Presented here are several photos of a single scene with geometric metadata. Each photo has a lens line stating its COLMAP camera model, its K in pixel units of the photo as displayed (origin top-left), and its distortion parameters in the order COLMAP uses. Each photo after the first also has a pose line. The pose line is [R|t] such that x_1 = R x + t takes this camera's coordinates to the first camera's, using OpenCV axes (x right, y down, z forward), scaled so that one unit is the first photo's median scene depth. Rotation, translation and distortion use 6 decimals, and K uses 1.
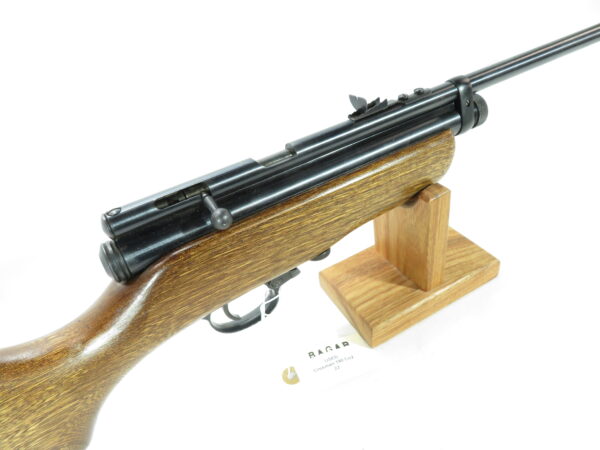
lens RADIAL K [[460.3, 0, 300.0], [0, 460.3, 225.0], [0, 0, 1]] dist [0.040496, 0.004888]
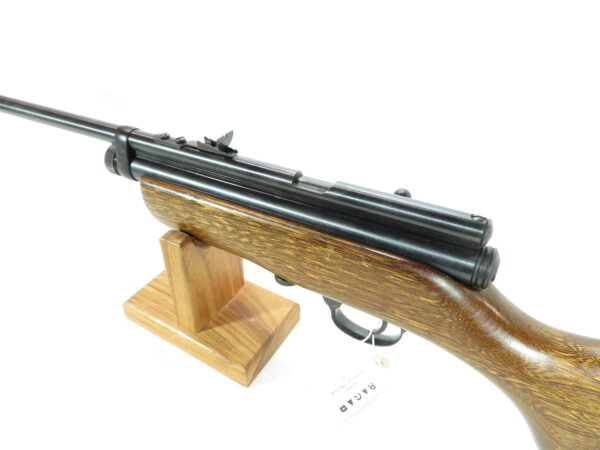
lens RADIAL K [[430.2, 0, 300.0], [0, 430.2, 225.0], [0, 0, 1]] dist [-0.002644, -0.002077]
pose [[0.455987, 0.573026, -0.680968, 0.896085], [-0.574704, 0.773813, 0.266324, -0.430446], [0.679552, 0.269915, 0.682169, 0.441267]]
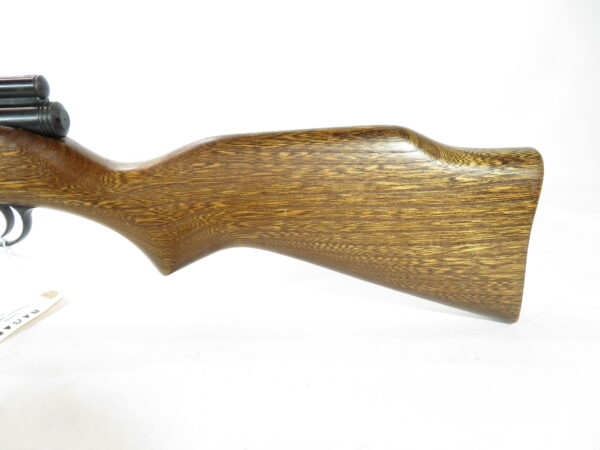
lens RADIAL K [[460.3, 0, 300.0], [0, 460.3, 225.0], [0, 0, 1]] dist [0.040496, 0.004888]
pose [[0.811248, 0.241599, -0.532454, 1.443297], [-0.373816, 0.914531, -0.154581, -0.242801], [0.449599, 0.324443, 0.832225, 0.622134]]
